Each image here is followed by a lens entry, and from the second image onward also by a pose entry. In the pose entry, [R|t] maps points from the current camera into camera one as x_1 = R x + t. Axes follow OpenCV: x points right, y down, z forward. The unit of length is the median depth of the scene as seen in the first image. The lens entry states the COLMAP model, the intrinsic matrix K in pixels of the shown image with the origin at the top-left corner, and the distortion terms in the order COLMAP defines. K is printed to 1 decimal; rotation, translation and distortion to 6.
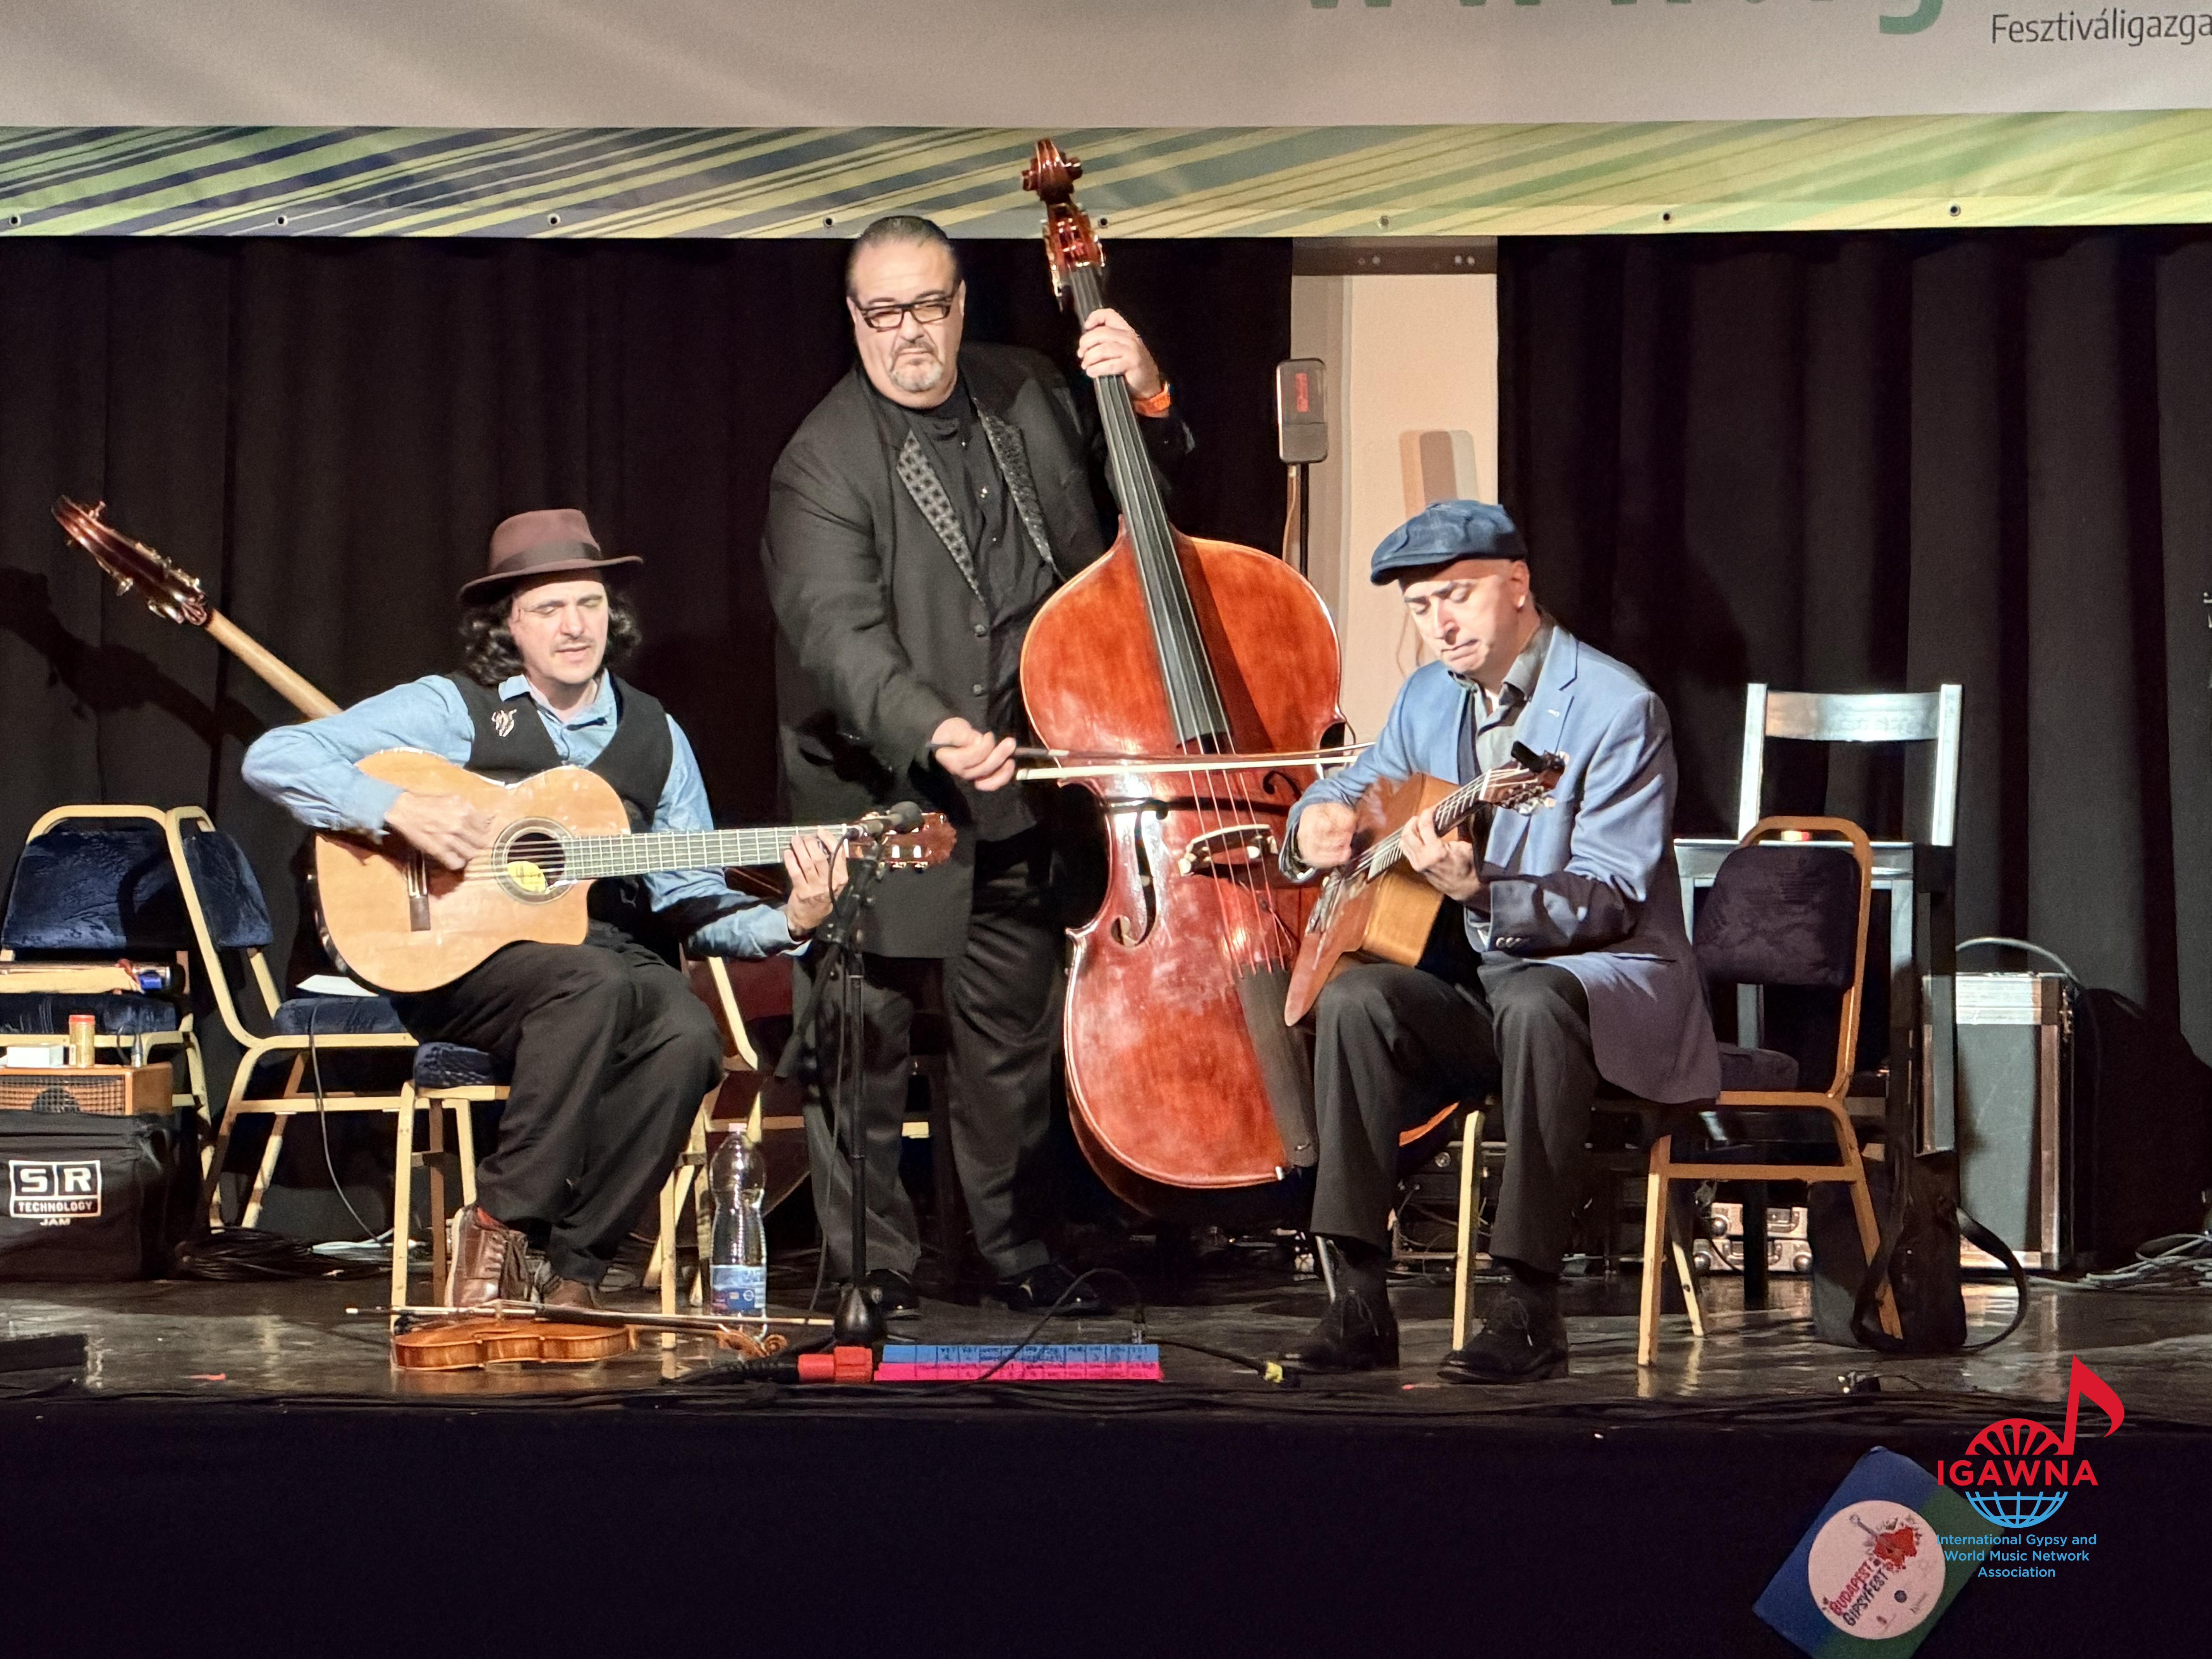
lens RADIAL K [[9940.1, 0, 1097.7], [0, 9940.1, 829.6], [0, 0, 1]] dist [0.006605, 0.000000]
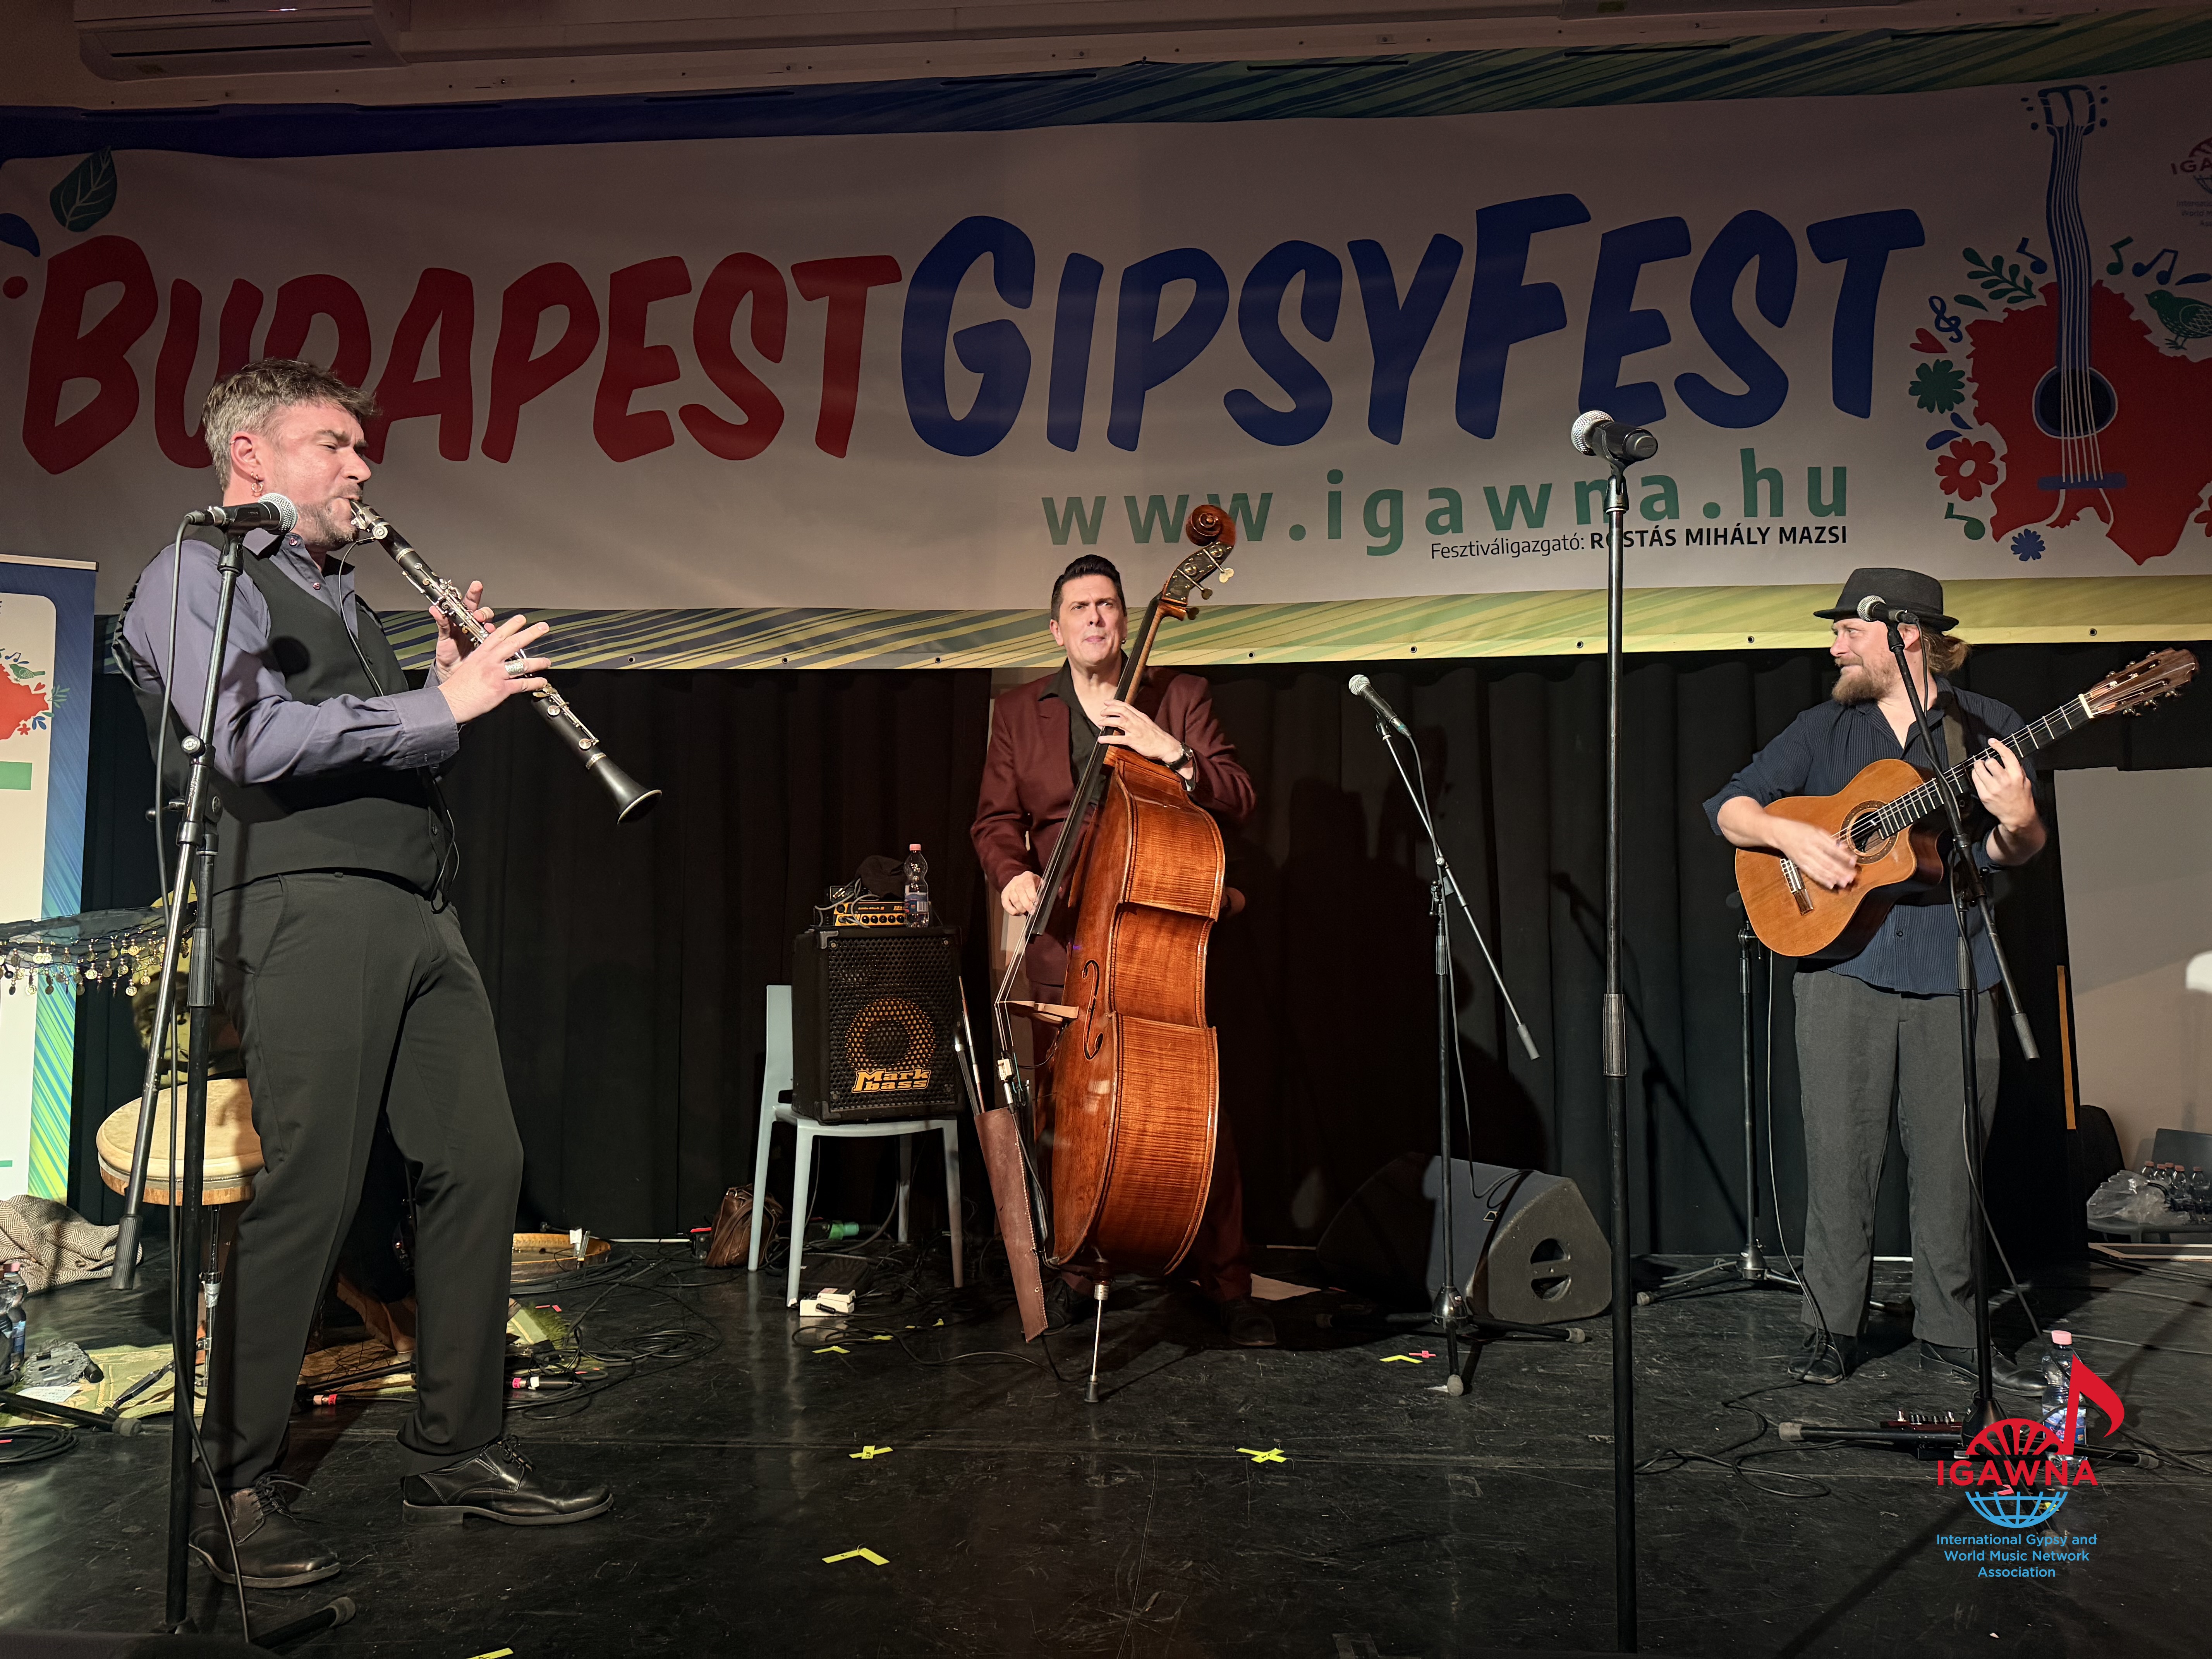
lens RADIAL K [[1549.8, 0, 1093.9], [0, 1549.8, 847.8], [0, 0, 1]] dist [0.010390, -0.023022]
pose [[0.995408, 0.006800, 0.095486, 0.002859], [0.000591, 0.997018, -0.077169, -0.005478], [-0.095726, 0.076871, 0.992435, 0.729956]]
